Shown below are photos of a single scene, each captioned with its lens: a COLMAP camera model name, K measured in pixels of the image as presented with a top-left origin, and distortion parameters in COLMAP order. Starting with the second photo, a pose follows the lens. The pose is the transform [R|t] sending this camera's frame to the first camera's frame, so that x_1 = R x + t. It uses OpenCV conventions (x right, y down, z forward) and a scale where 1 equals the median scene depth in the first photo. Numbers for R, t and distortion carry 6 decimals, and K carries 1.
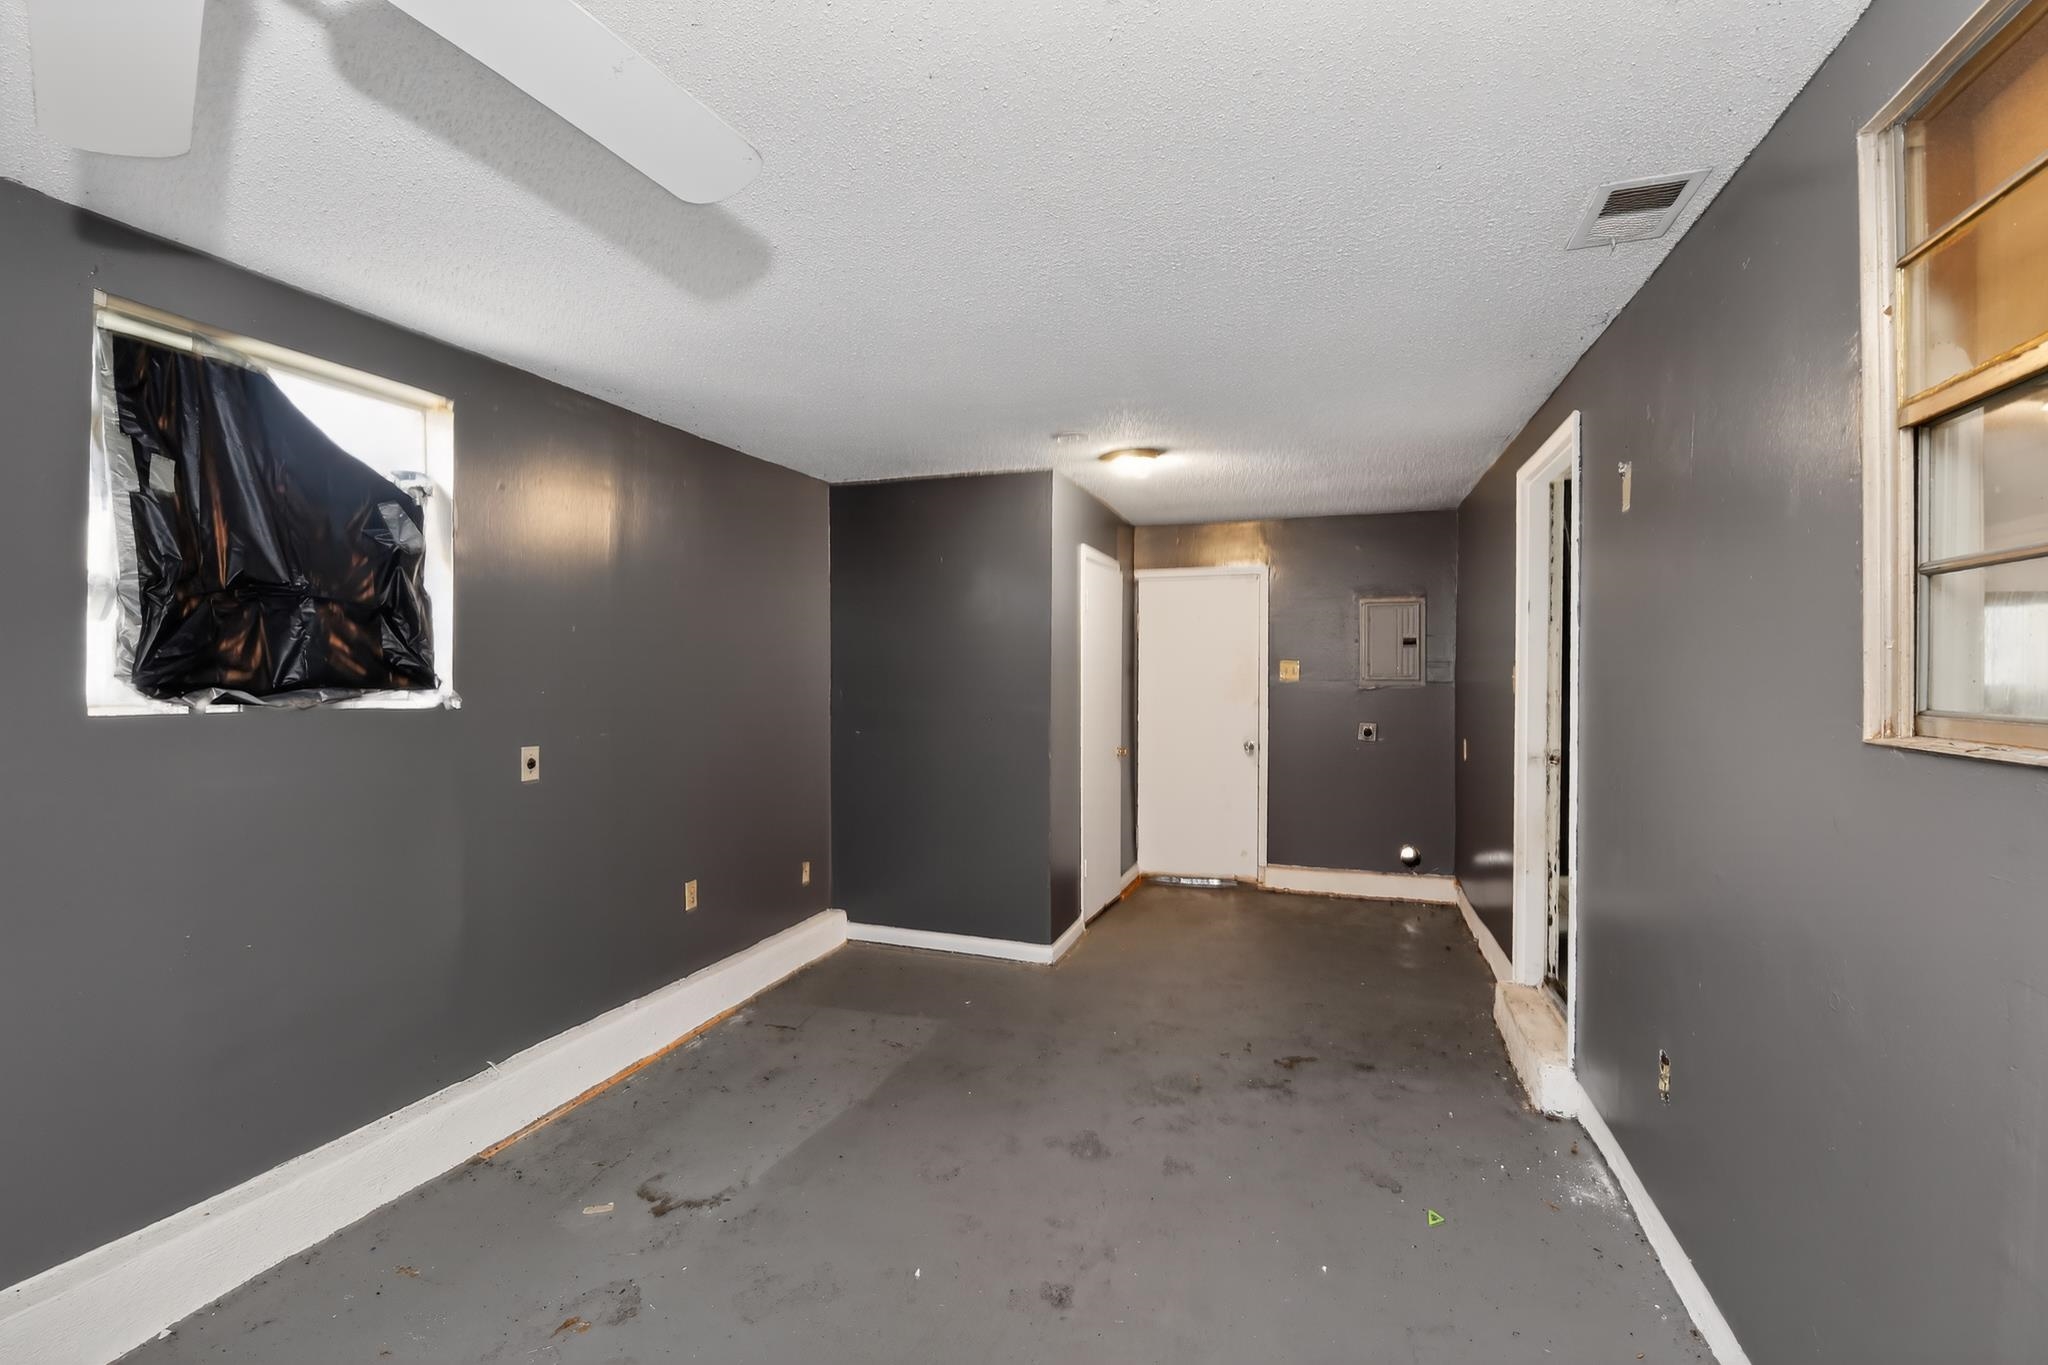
lens RADIAL K [[875.2, 0, 1027.7], [0, 875.2, 679.1], [0, 0, 1]] dist [-0.003773, -0.009796]
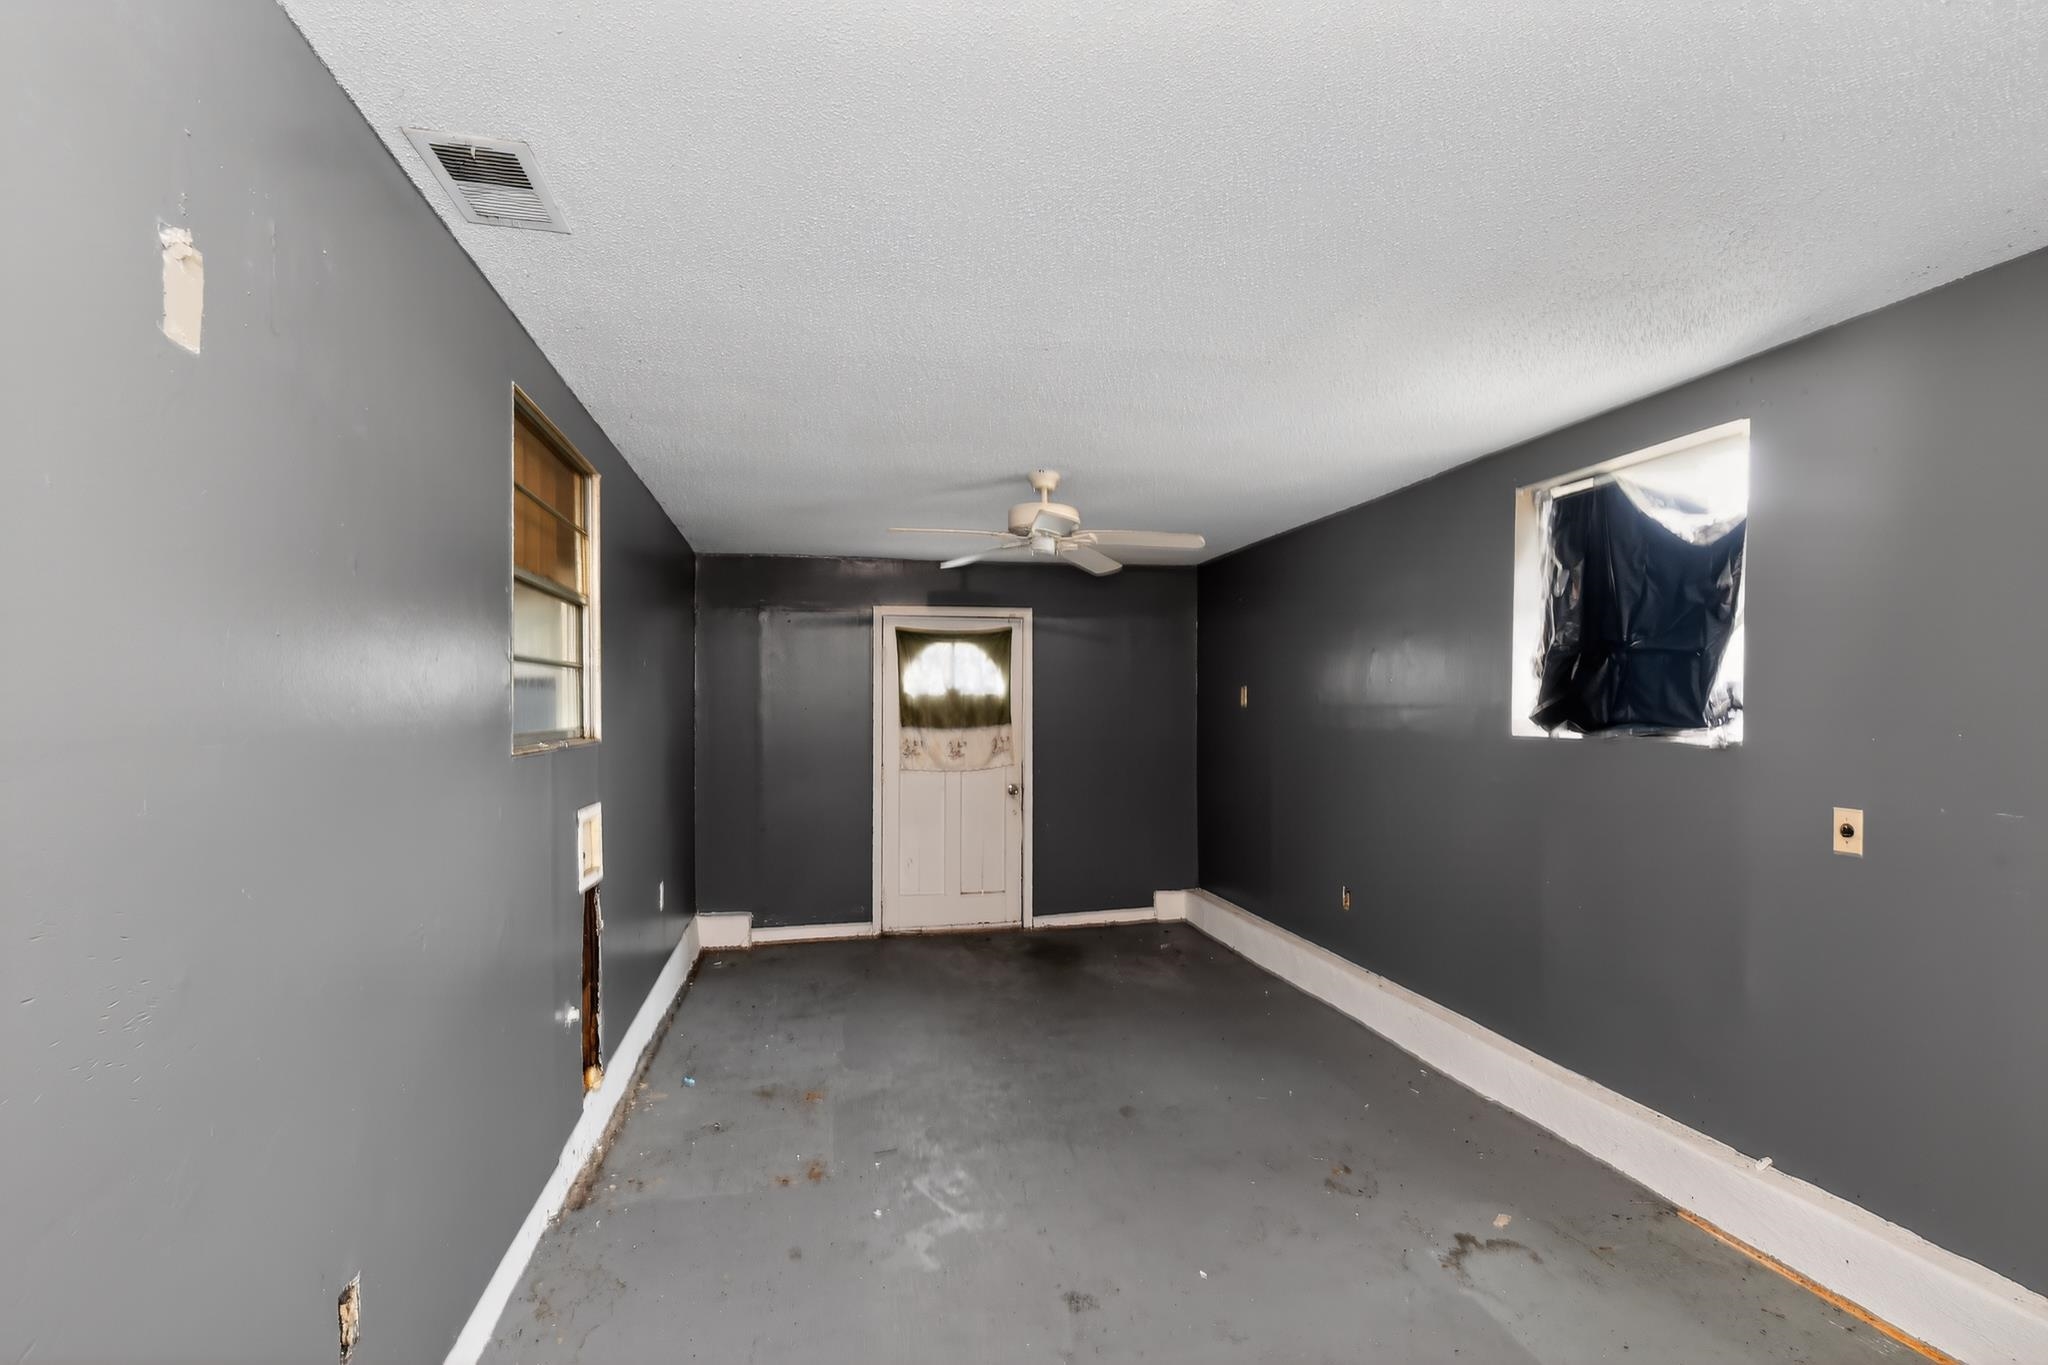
lens RADIAL K [[875.2, 0, 1027.7], [0, 875.2, 679.1], [0, 0, 1]] dist [-0.003773, -0.009796]
pose [[-0.839229, -0.011435, -0.543658, 0.566497], [0.000553, 0.999760, -0.021882, -0.025645], [0.543778, -0.018665, -0.839022, 1.573192]]
